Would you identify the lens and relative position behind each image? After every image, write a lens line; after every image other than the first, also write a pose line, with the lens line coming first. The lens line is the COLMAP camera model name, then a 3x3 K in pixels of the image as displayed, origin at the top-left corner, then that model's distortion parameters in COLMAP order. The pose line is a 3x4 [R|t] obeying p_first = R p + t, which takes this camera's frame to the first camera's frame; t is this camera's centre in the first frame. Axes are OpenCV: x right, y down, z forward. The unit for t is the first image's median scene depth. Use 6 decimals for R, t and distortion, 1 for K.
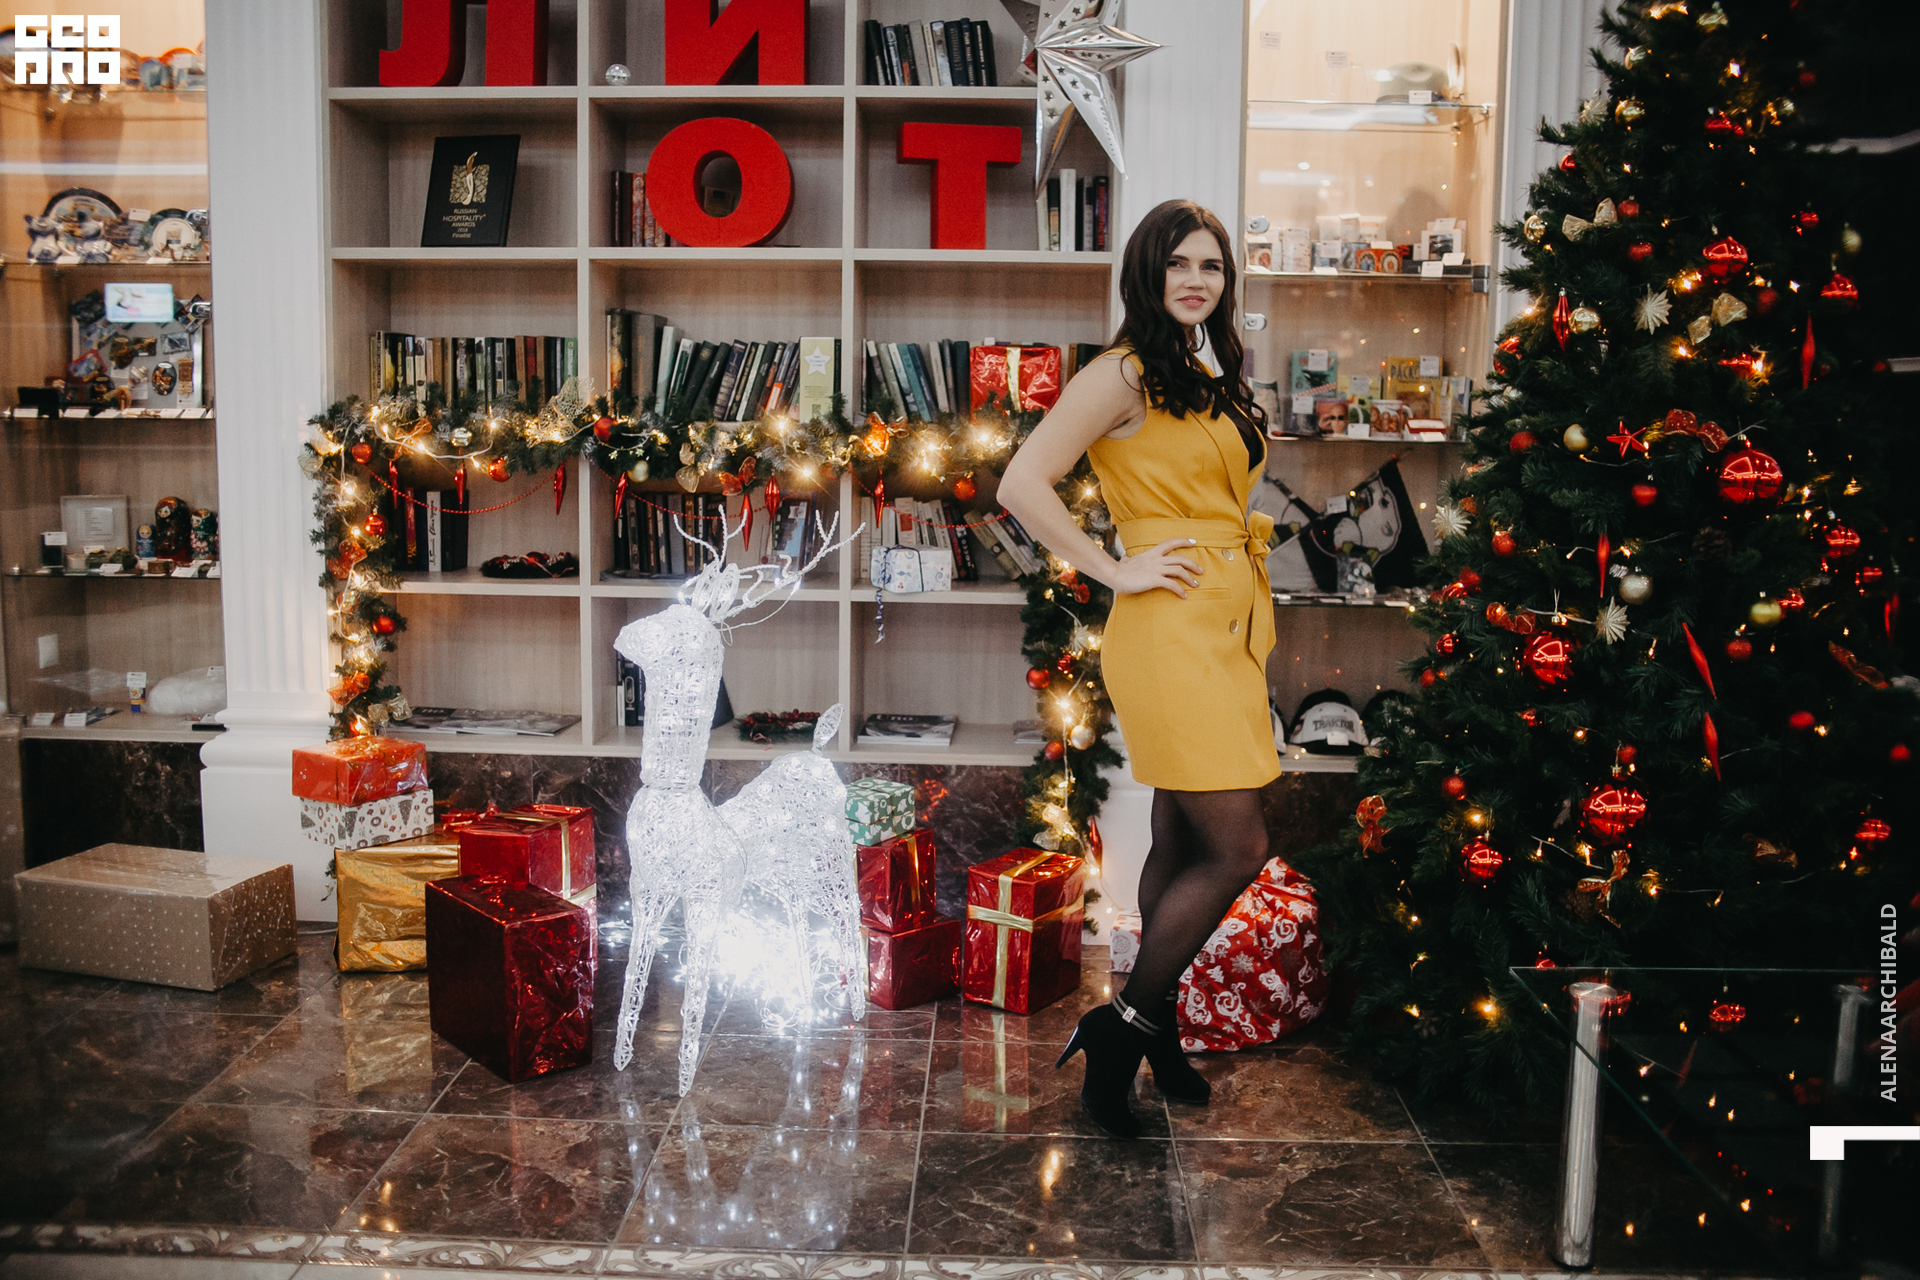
lens RADIAL K [[1706.7, 0, 960.0], [0, 1706.7, 640.0], [0, 0, 1]] dist [-0.162779, 0.194059]
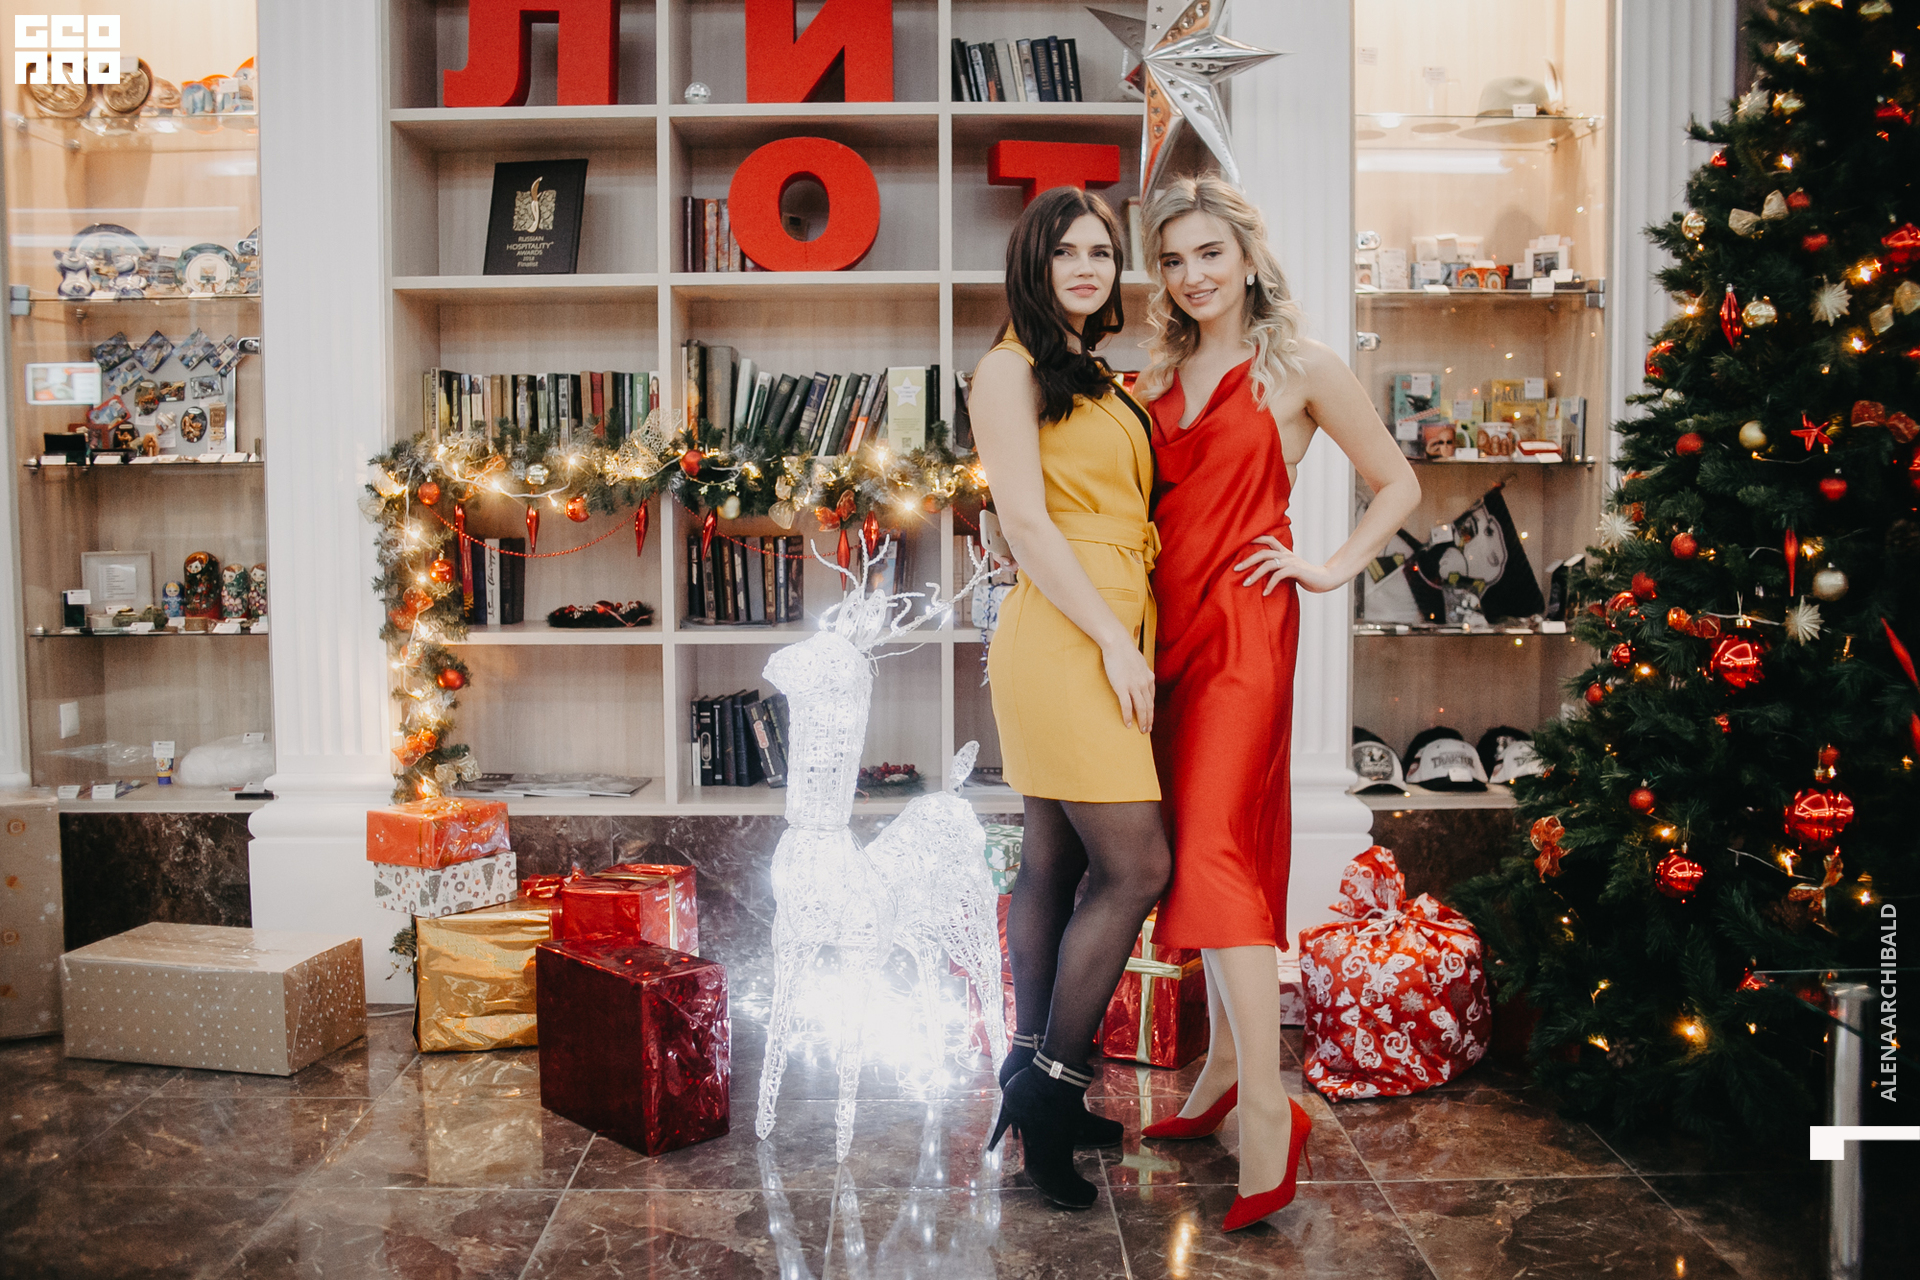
lens RADIAL K [[1794.6, 0, 960.0], [0, 1794.6, 640.0], [0, 0, 1]] dist [-0.161556, 0.194505]
pose [[0.998761, -0.023509, 0.043863, -0.107346], [0.025983, 0.998052, -0.056720, 0.033497], [-0.042444, 0.057789, 0.997426, 0.008807]]
